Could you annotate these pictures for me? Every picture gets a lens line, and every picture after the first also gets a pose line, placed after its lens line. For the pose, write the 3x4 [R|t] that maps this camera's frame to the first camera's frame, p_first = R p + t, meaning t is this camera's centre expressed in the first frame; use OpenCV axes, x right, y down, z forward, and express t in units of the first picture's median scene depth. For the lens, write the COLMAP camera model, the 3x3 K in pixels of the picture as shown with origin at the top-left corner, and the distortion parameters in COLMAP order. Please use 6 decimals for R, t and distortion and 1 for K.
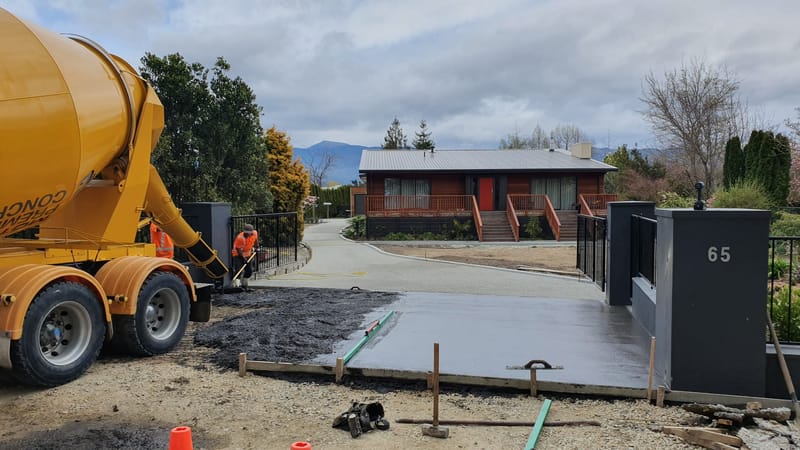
lens RADIAL K [[647.3, 0, 402.0], [0, 647.3, 227.1], [0, 0, 1]] dist [0.022230, -0.035042]
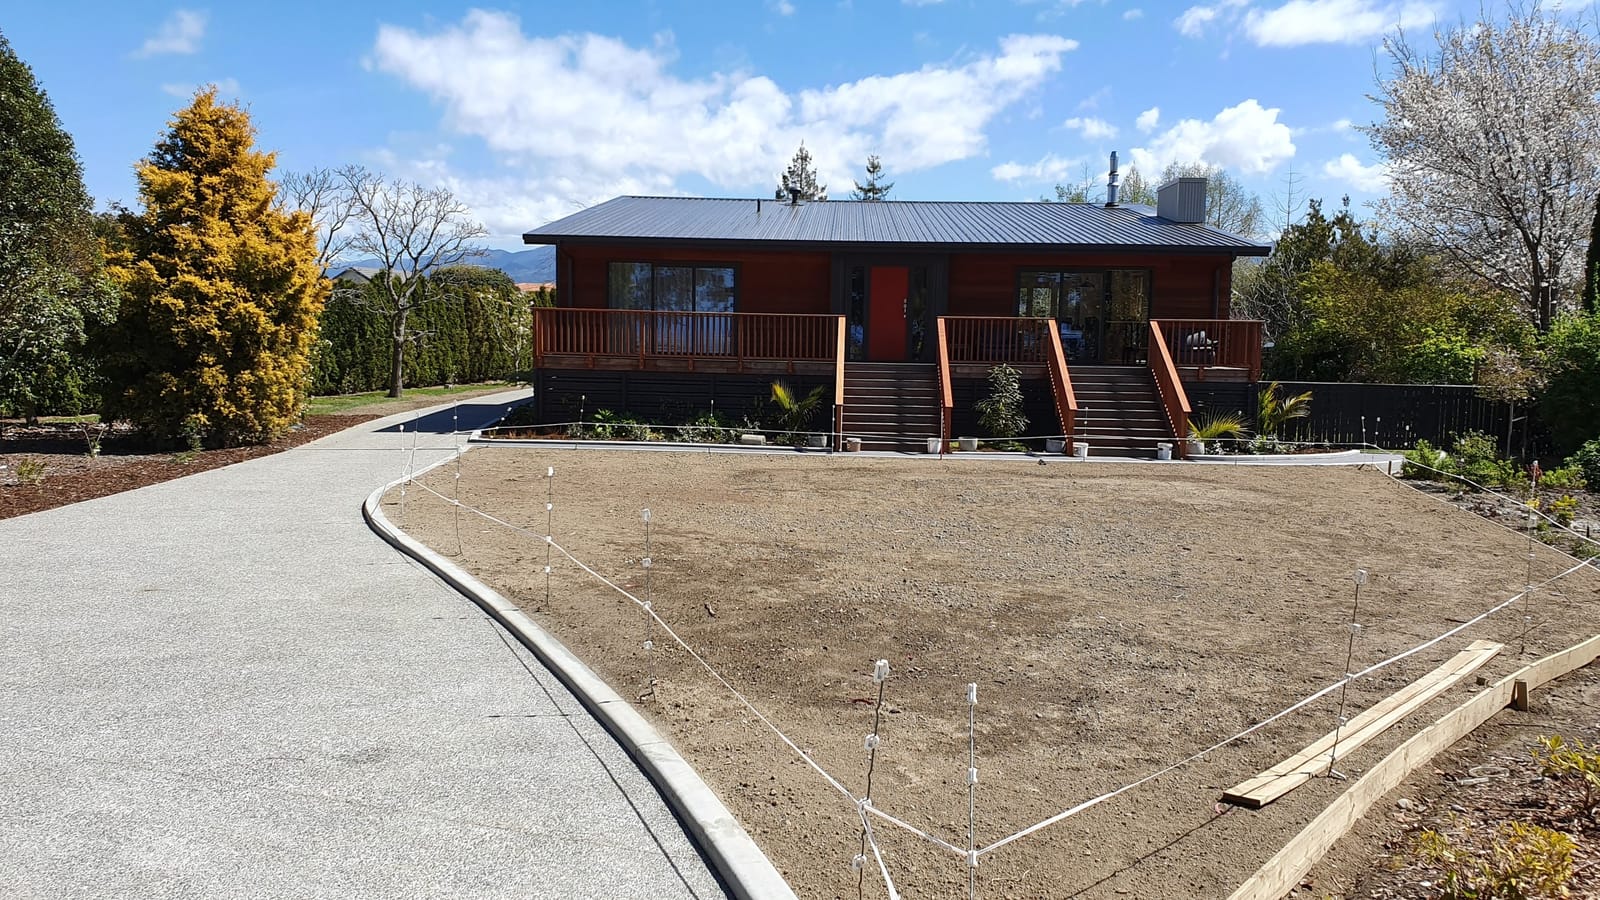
lens RADIAL K [[1294.7, 0, 811.3], [0, 1294.7, 450.8], [0, 0, 1]] dist [0.022230, -0.035042]
pose [[0.997468, 0.025454, -0.066408, 0.165428], [-0.022653, 0.998836, 0.042593, -0.005840], [0.067415, -0.040981, 0.996883, 0.359341]]
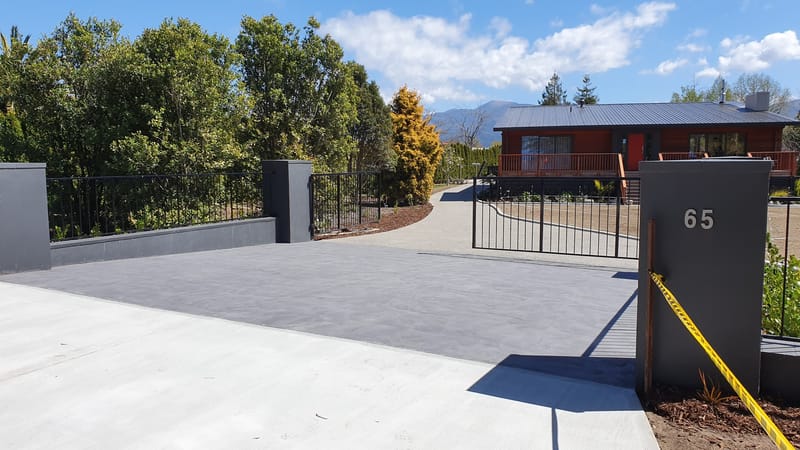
lens RADIAL K [[647.3, 0, 394.6], [0, 647.3, 227.6], [0, 0, 1]] dist [0.022230, -0.035042]
pose [[0.963864, 0.017898, -0.265794, 0.056926], [-0.001808, 0.998157, 0.060657, 0.001068], [0.266390, -0.057985, 0.962120, 0.028763]]
